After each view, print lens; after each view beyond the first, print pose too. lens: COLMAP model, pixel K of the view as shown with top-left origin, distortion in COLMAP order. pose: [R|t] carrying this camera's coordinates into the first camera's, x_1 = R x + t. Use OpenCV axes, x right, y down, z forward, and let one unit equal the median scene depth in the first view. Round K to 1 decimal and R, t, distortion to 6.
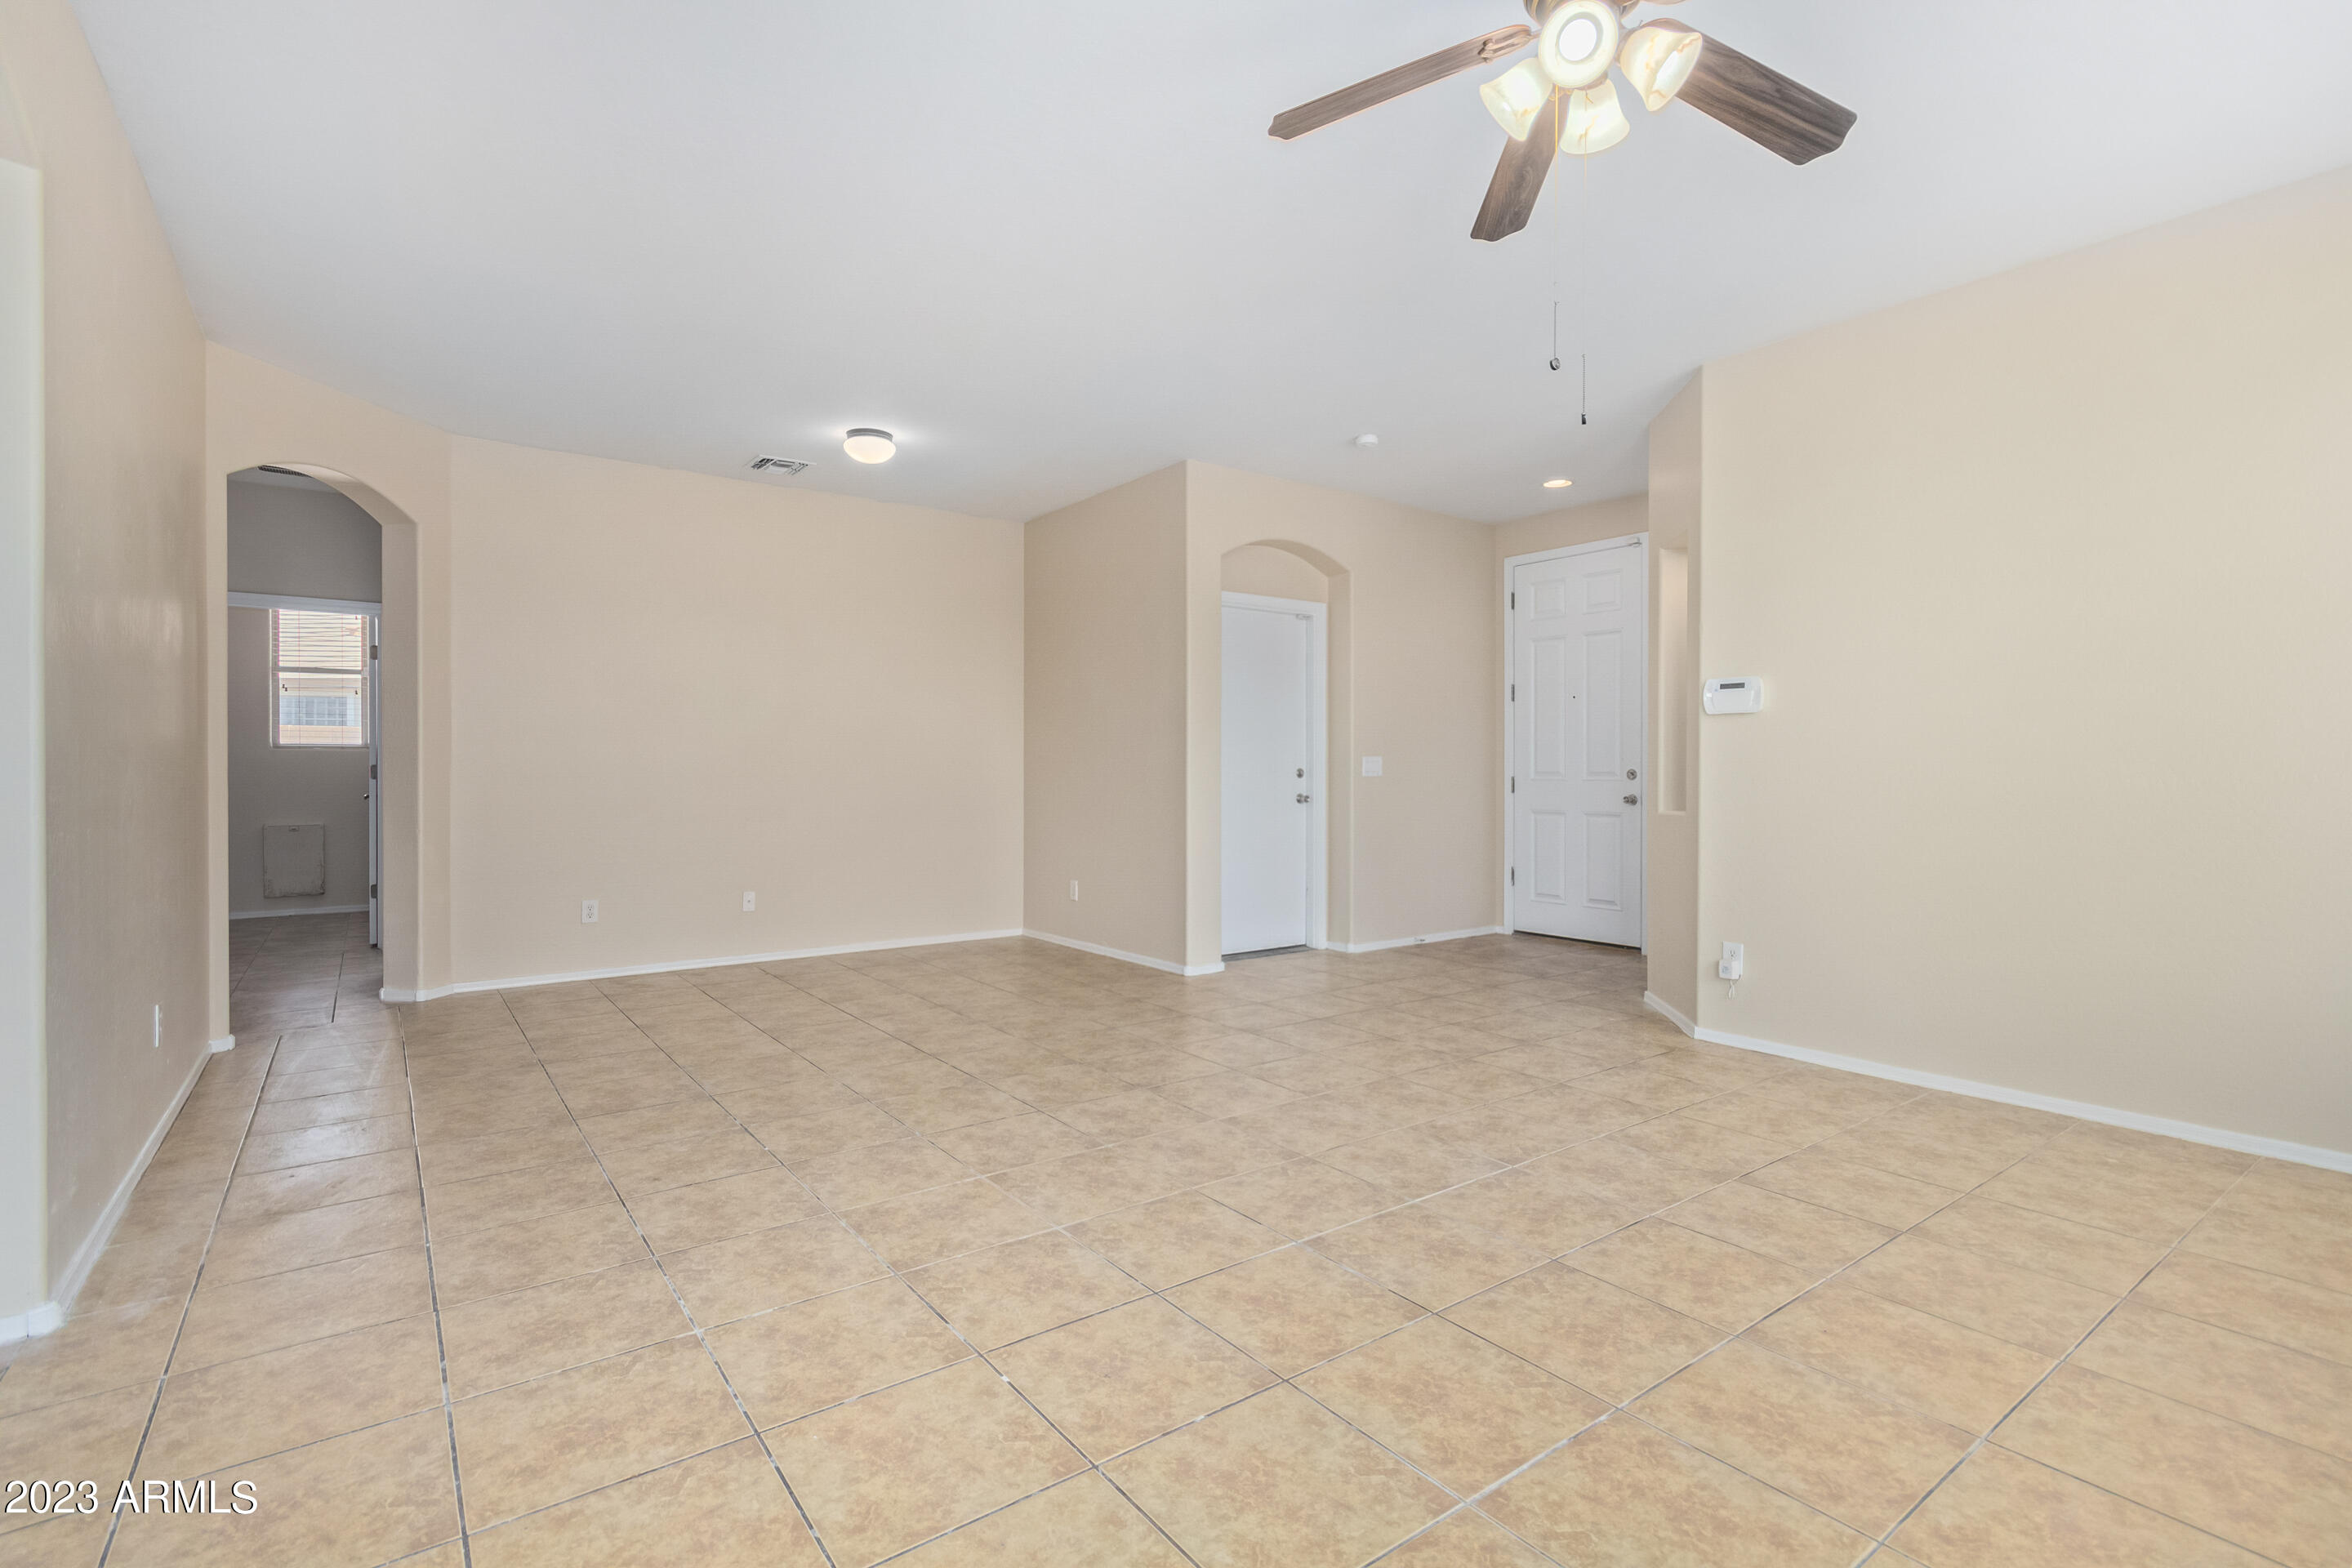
lens RADIAL K [[1086.9, 0, 1178.6], [0, 1086.9, 770.5], [0, 0, 1]] dist [0.001138, -0.001490]
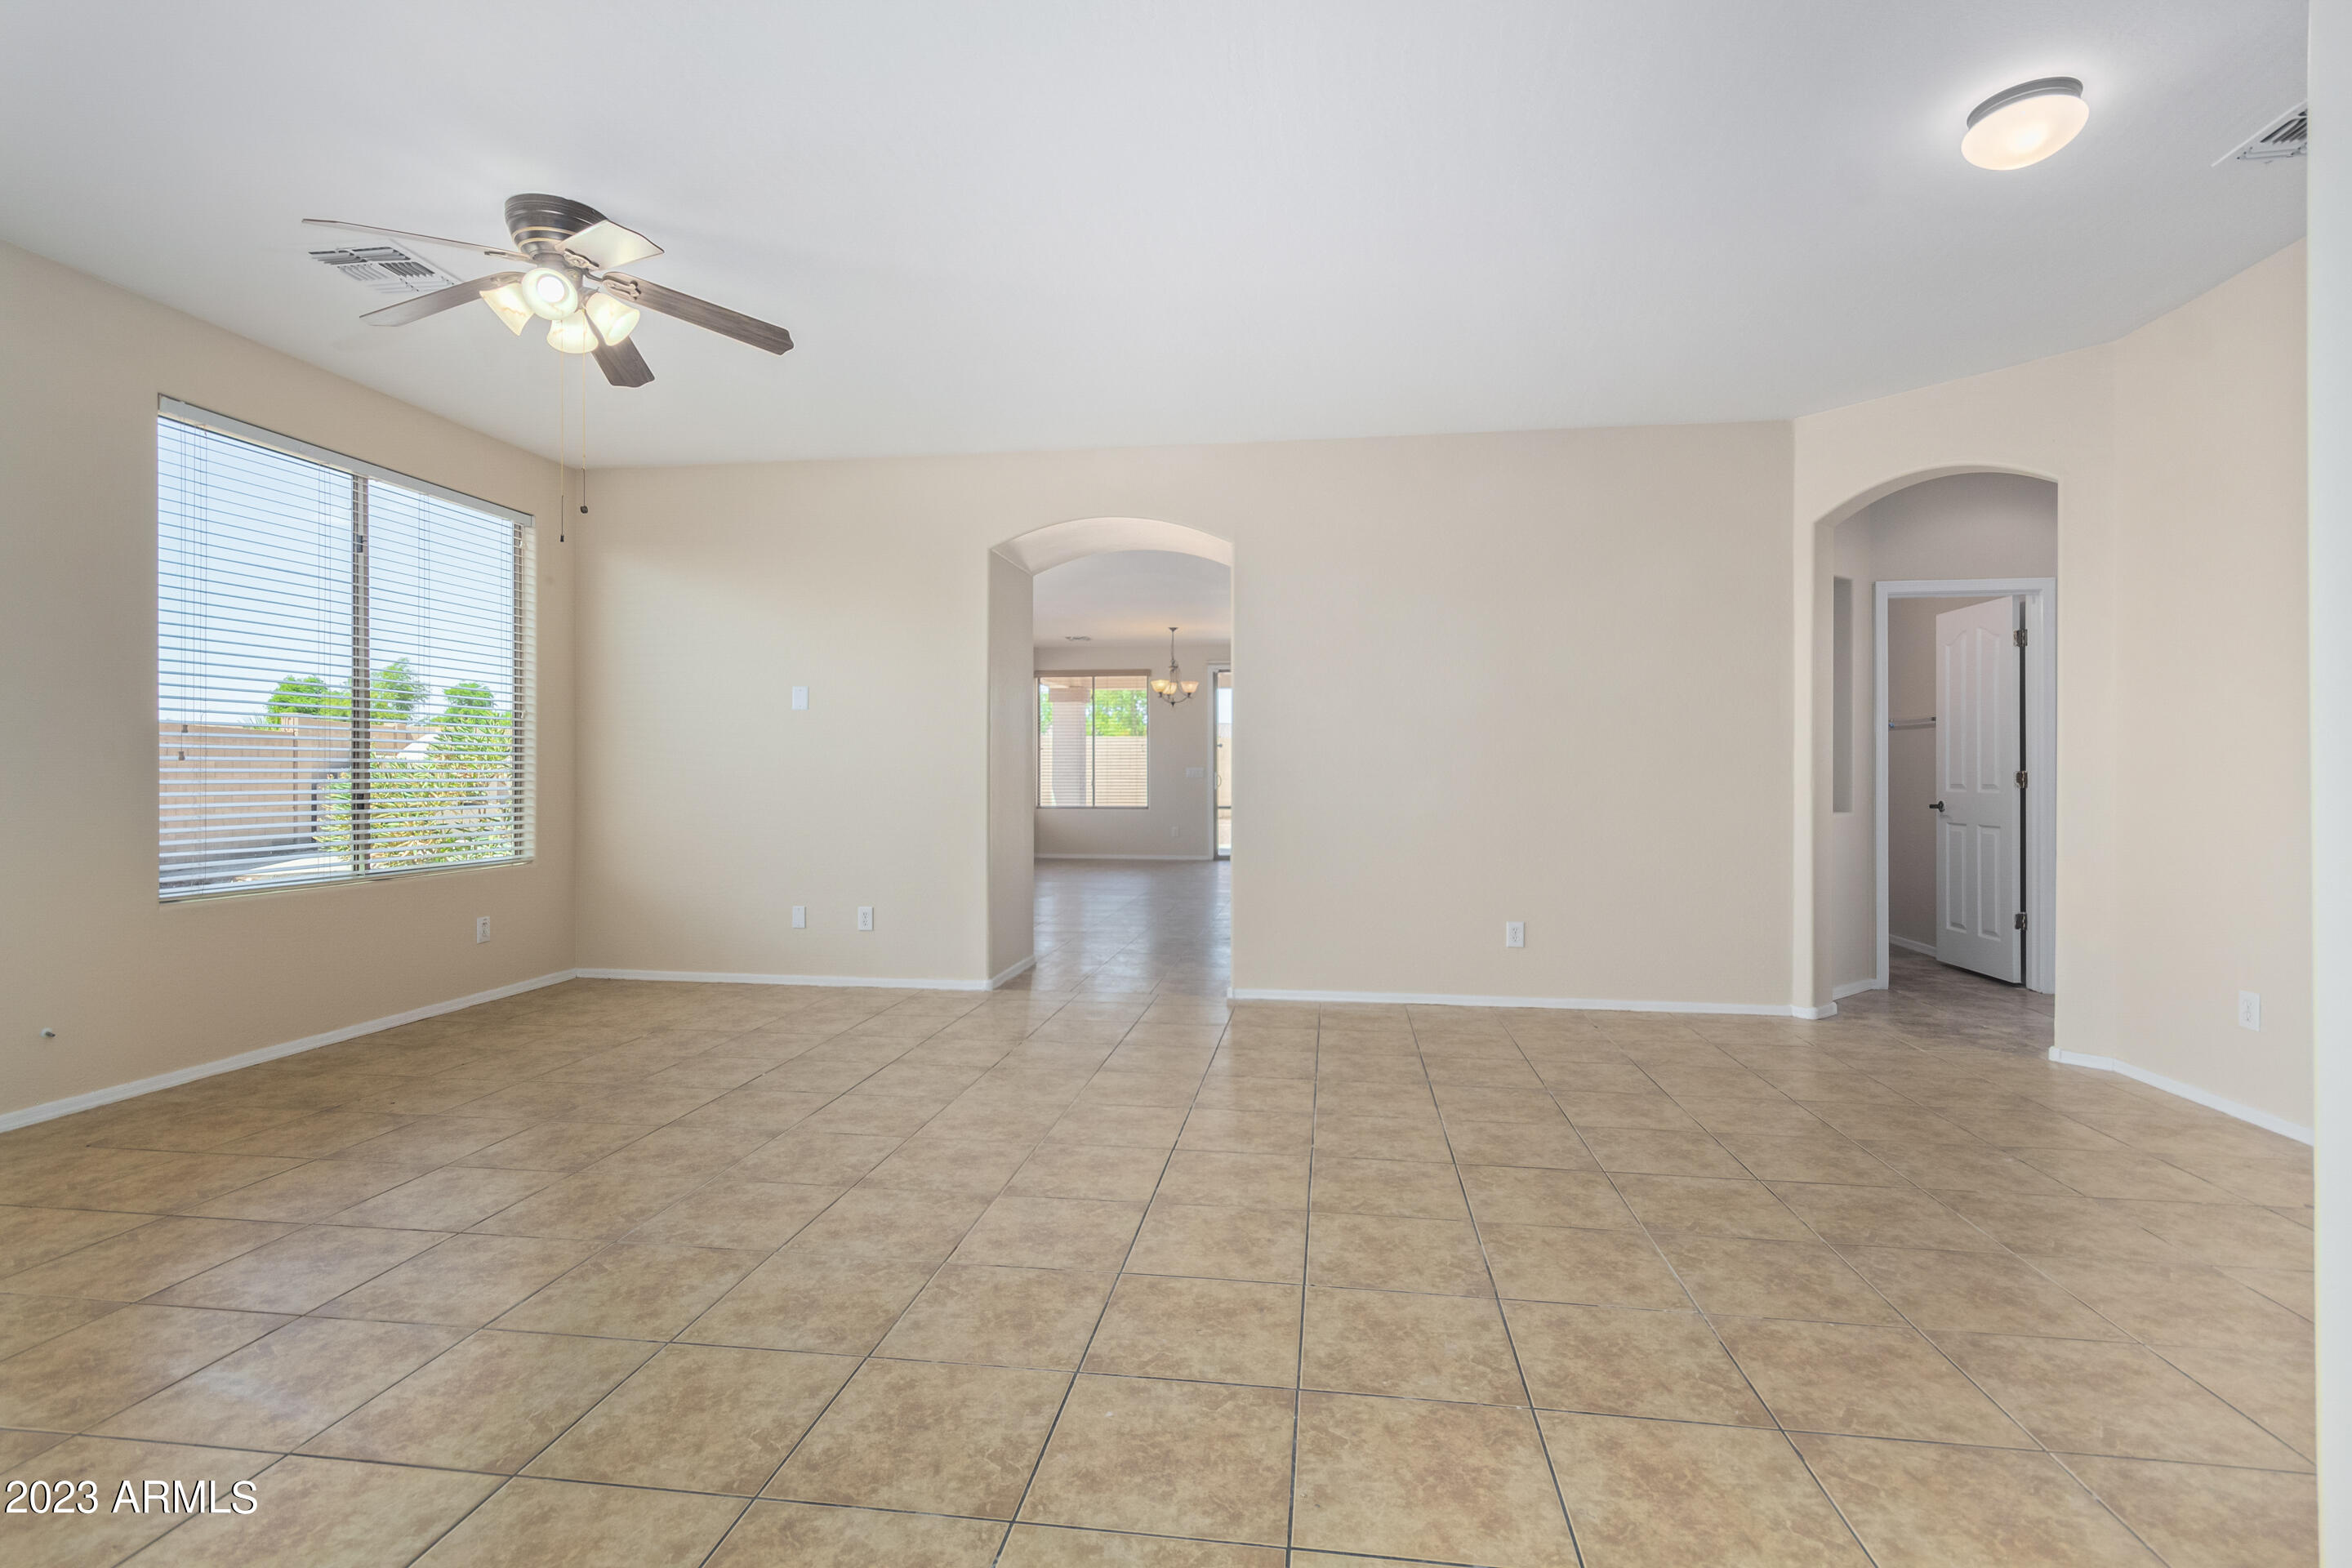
lens RADIAL K [[1101.6, 0, 1175.7], [0, 1101.6, 775.8], [0, 0, 1]] dist [0.002751, 0.000400]
pose [[-0.705514, -0.002355, -0.708692, 0.533522], [-0.003473, 0.999994, 0.000135, -0.000219], [0.708687, 0.002557, -0.705518, 1.675185]]
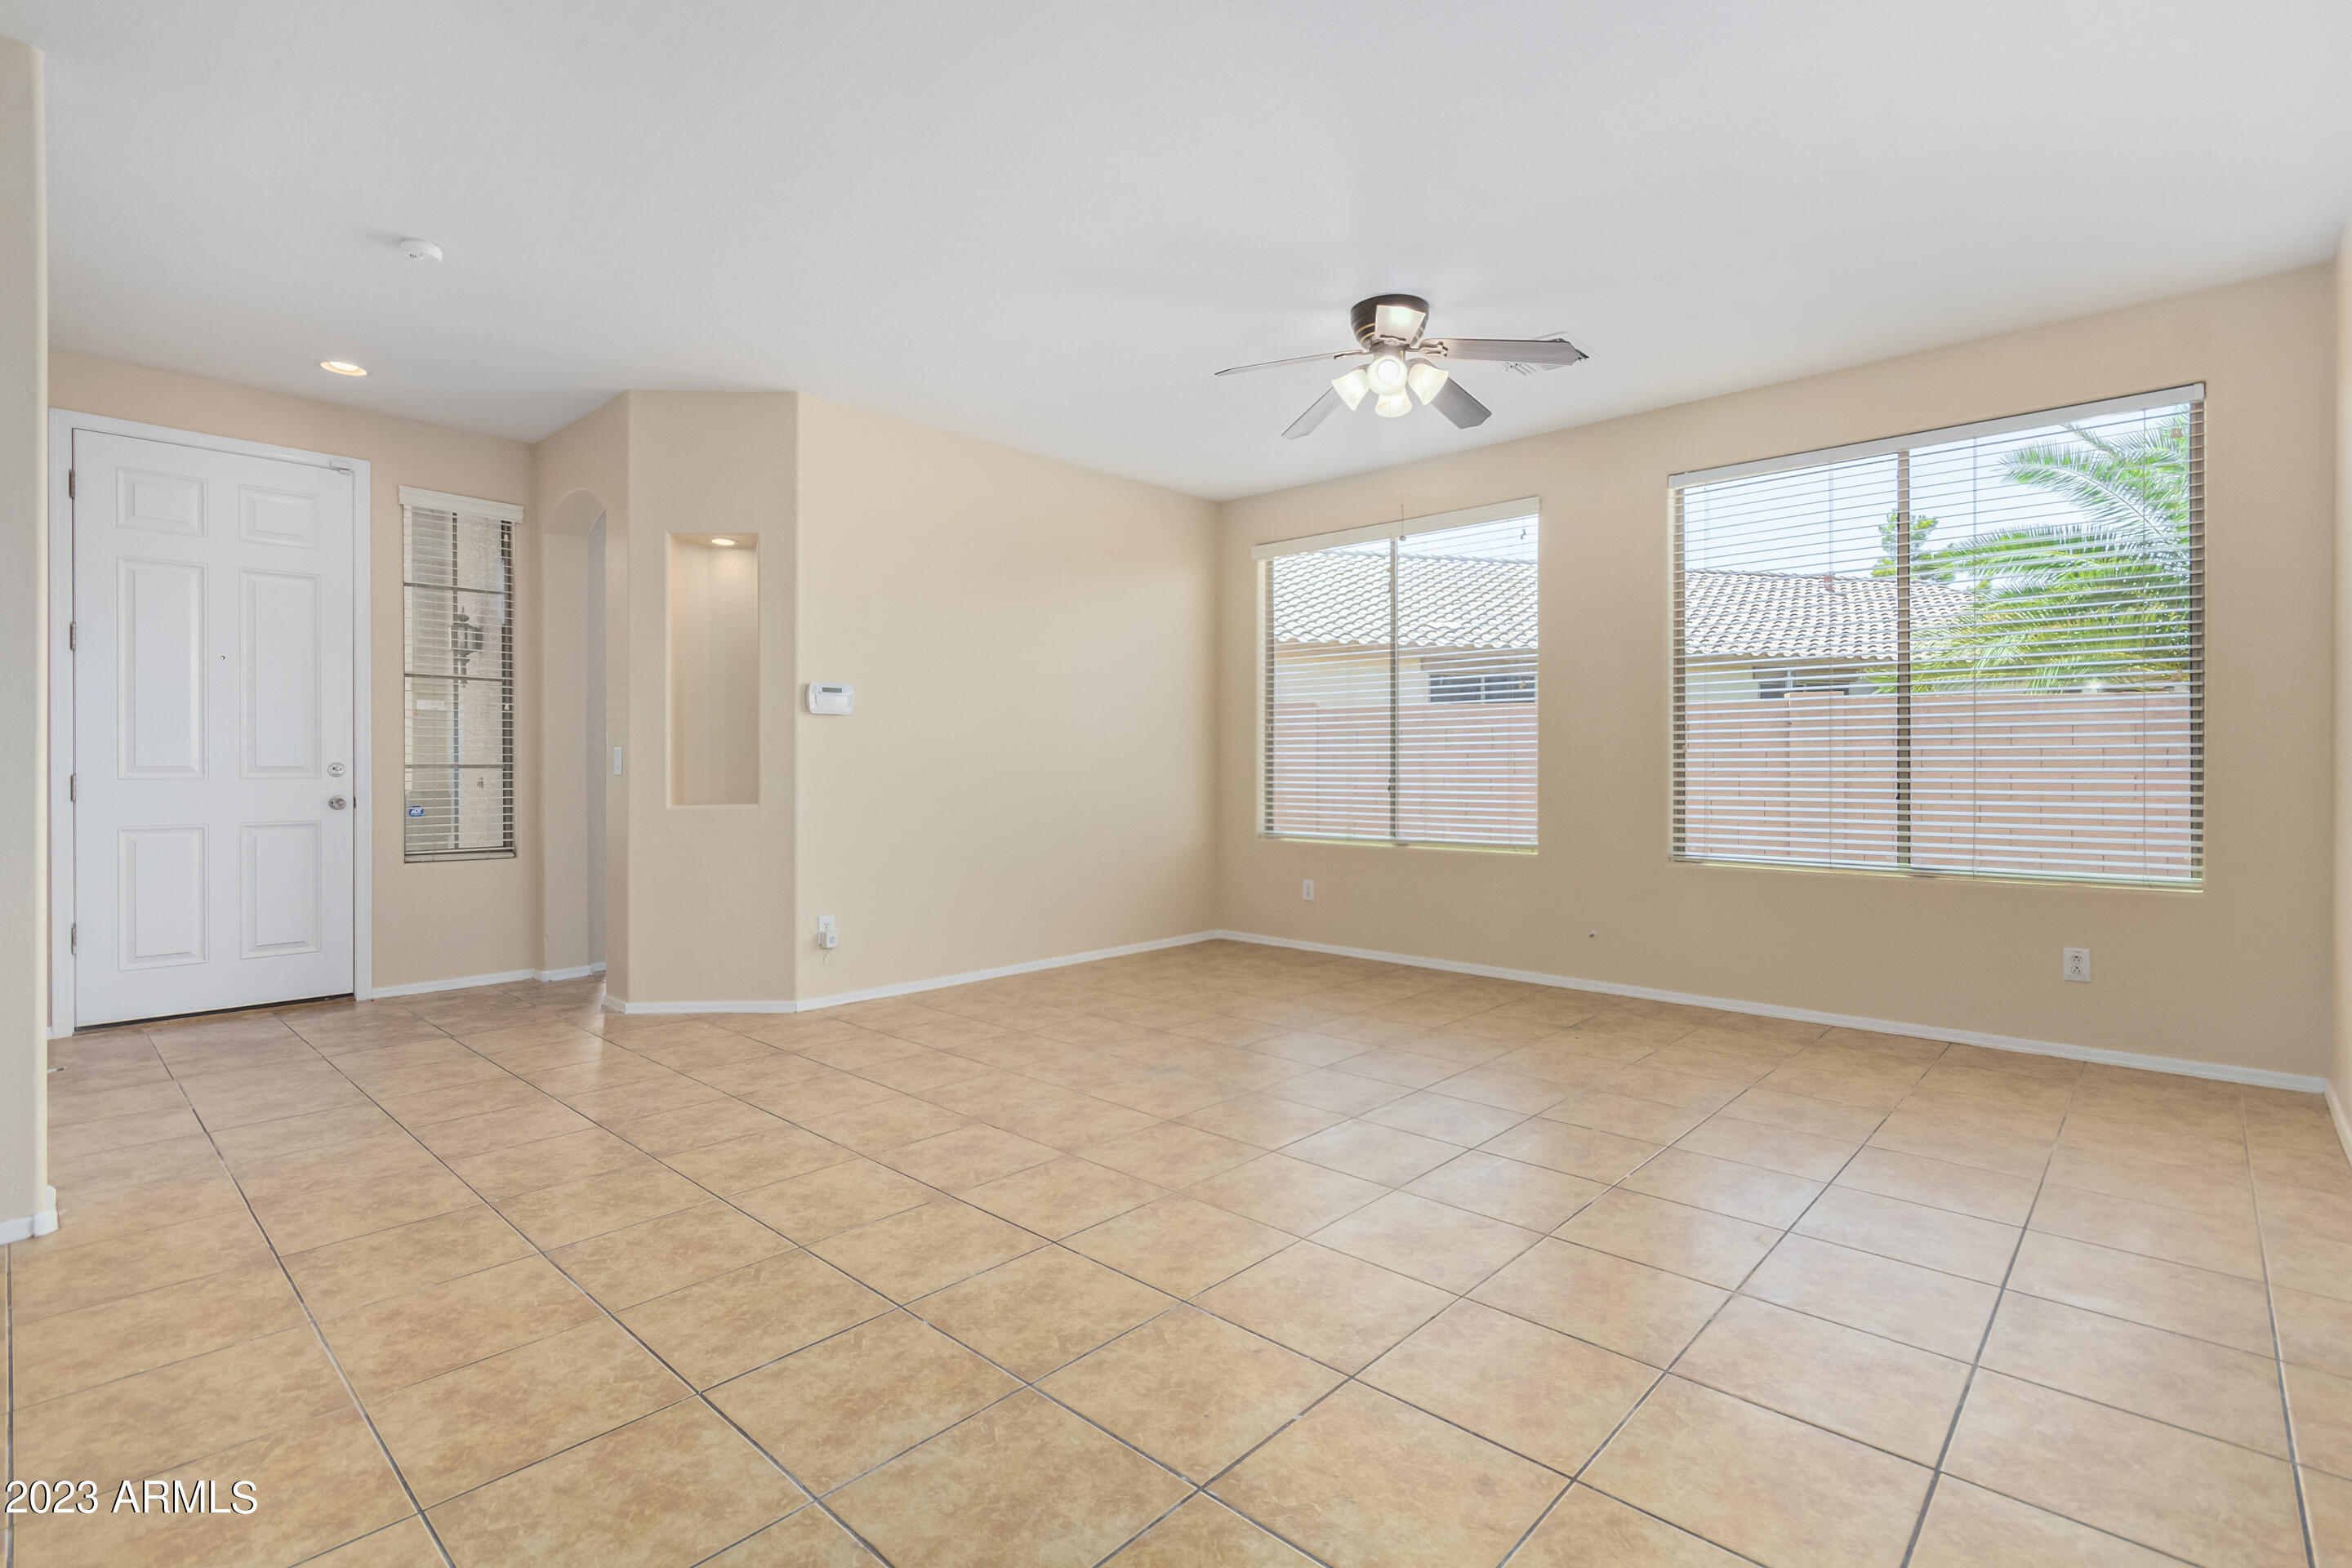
lens RADIAL K [[1086.9, 0, 1178.6], [0, 1086.9, 770.5], [0, 0, 1]] dist [0.001138, -0.001490]
pose [[-0.179619, -0.003870, 0.983729, -0.845595], [0.000951, 0.999991, 0.004107, 0.003637], [-0.983736, 0.001673, -0.179613, 1.061950]]
